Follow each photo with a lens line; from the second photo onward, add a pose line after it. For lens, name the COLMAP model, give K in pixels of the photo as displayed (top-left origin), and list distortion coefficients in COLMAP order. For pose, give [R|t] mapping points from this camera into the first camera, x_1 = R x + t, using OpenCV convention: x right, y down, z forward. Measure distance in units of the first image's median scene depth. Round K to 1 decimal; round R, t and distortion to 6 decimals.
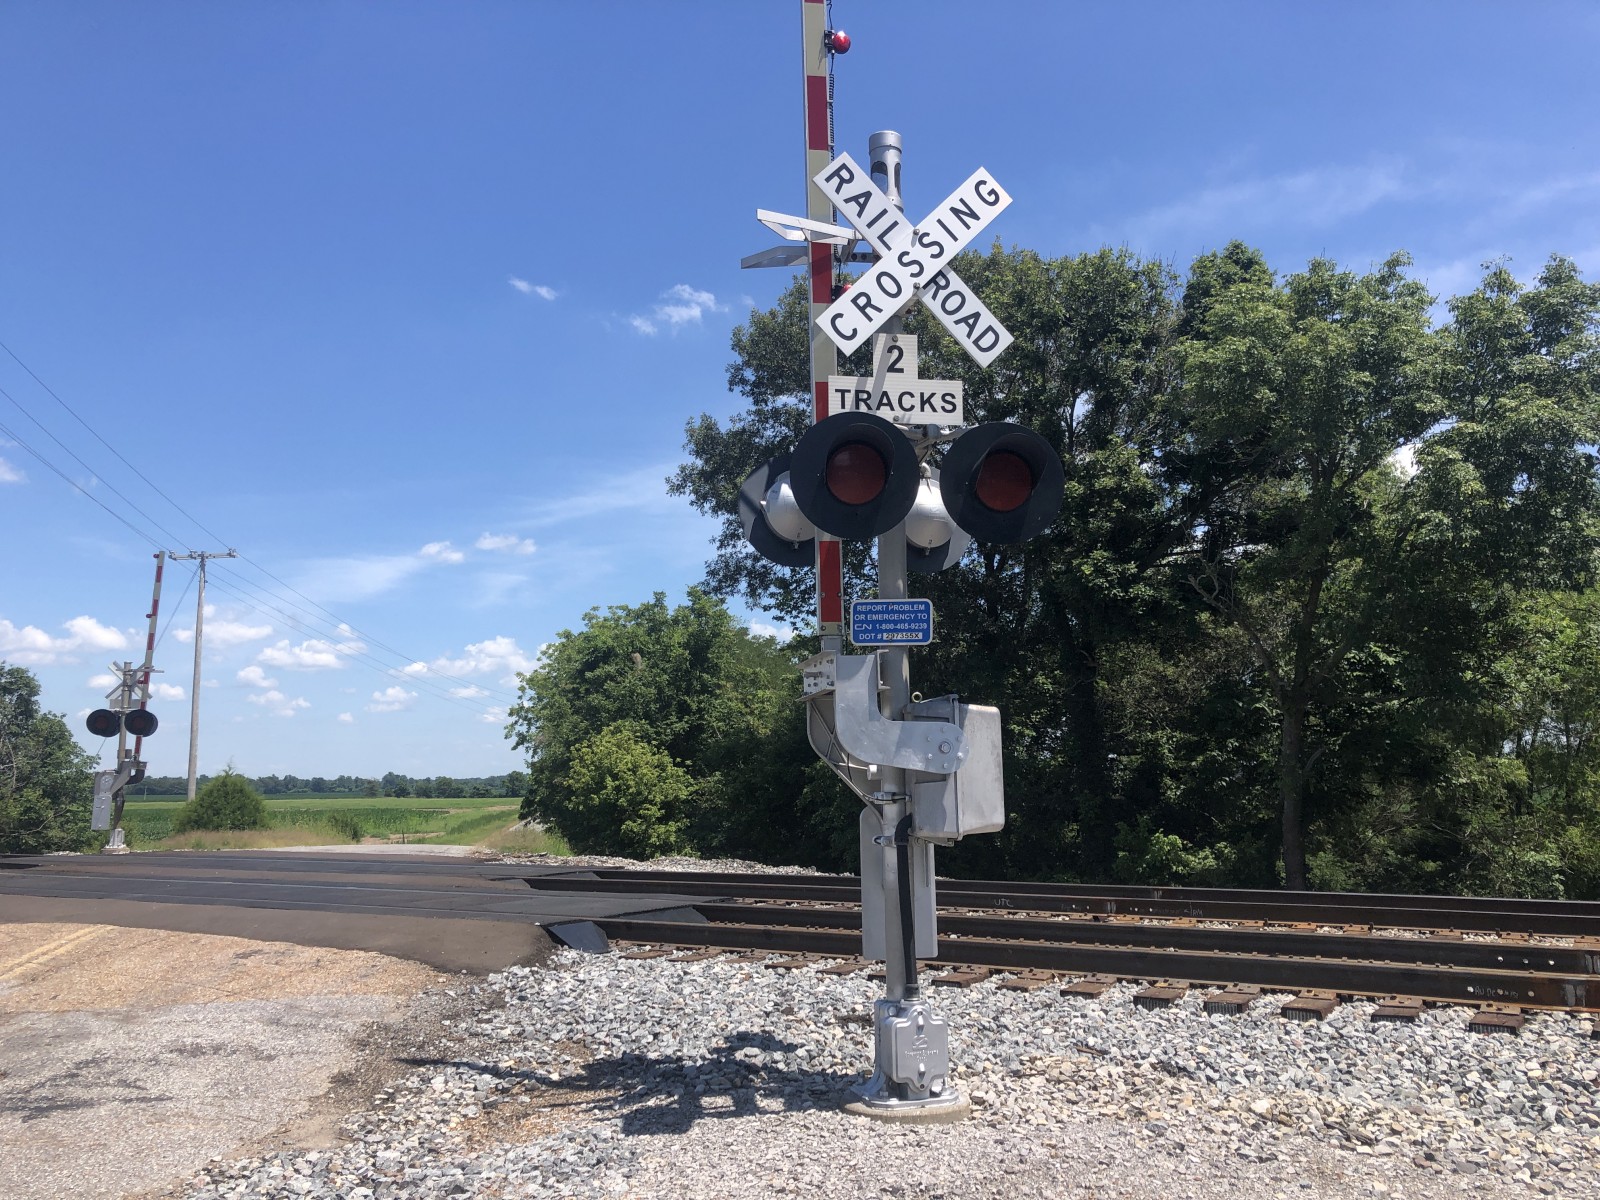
lens RADIAL K [[1301.8, 0, 827.4], [0, 1301.8, 552.8], [0, 0, 1]] dist [0.014424, -0.024360]
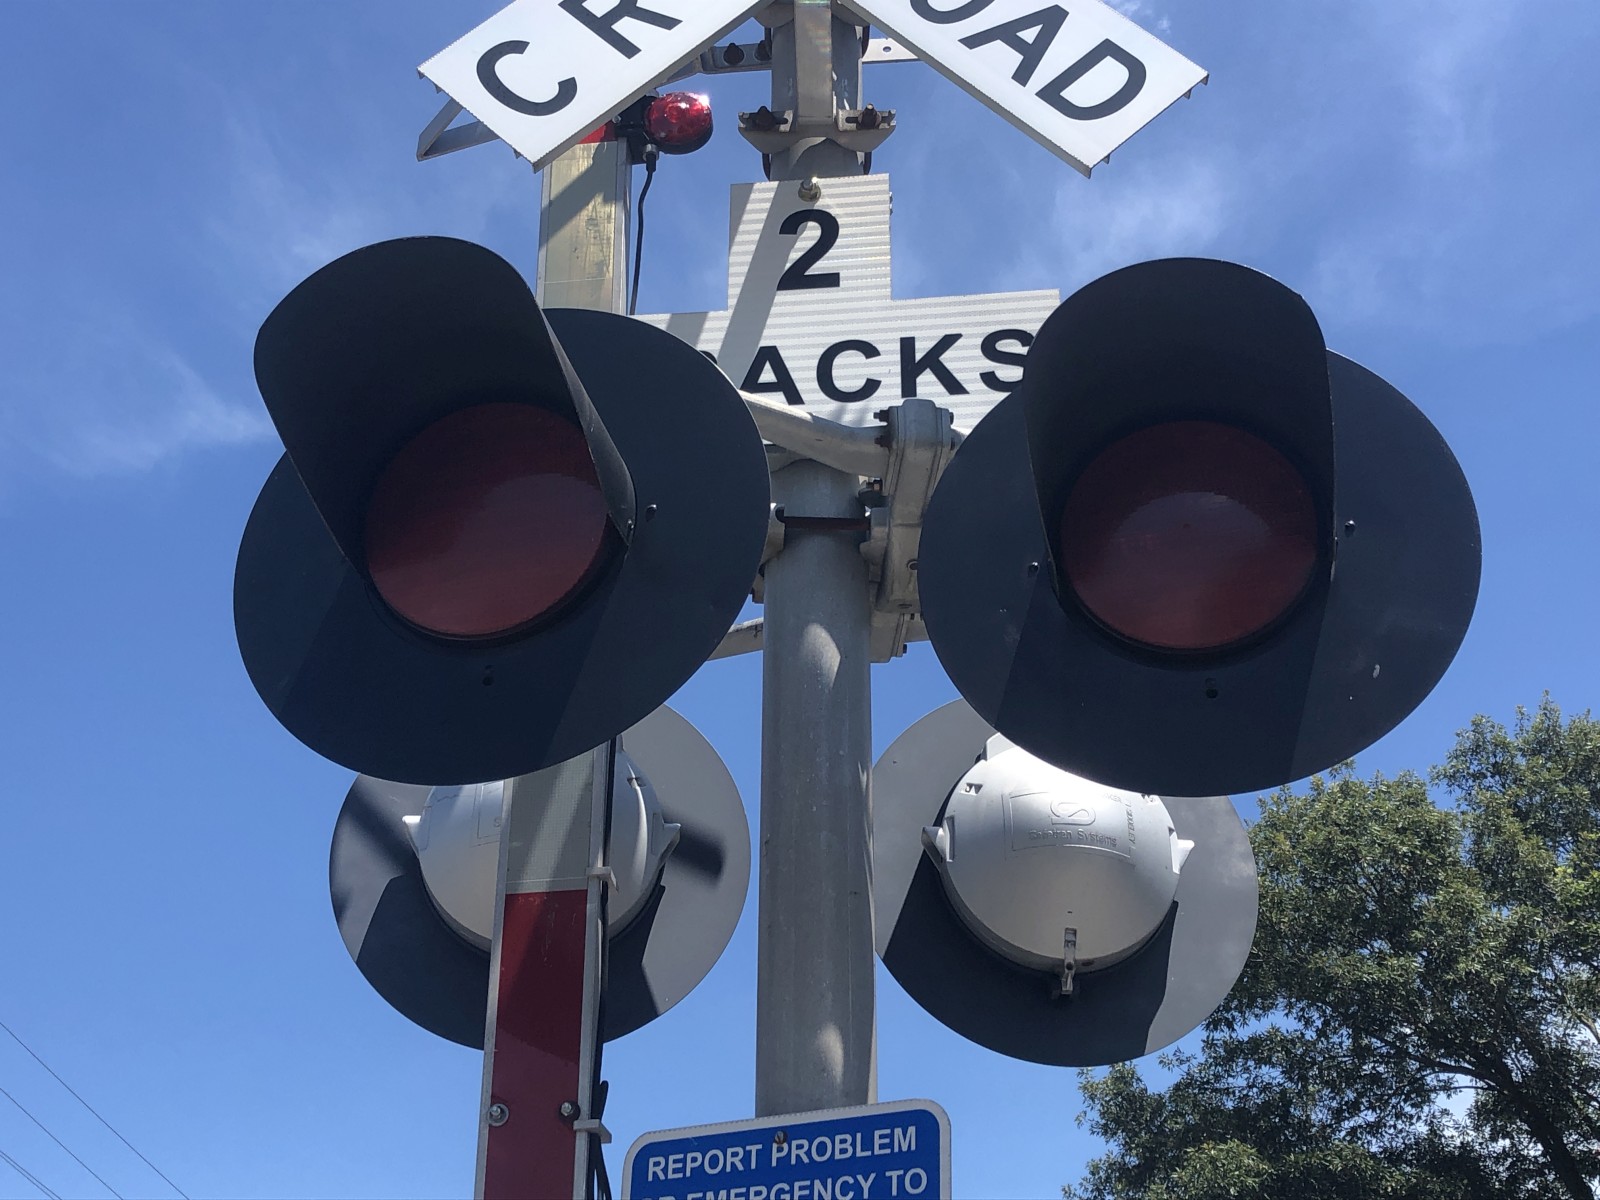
lens RADIAL K [[2033.0, 0, 808.4], [0, 2033.0, 548.0], [0, 0, 1]] dist [0.129118, 0.000000]
pose [[0.956289, -0.137295, -0.258190, 0.154849], [0.031297, 0.925911, -0.376443, 0.076690], [0.290744, 0.351908, 0.889735, 0.626385]]
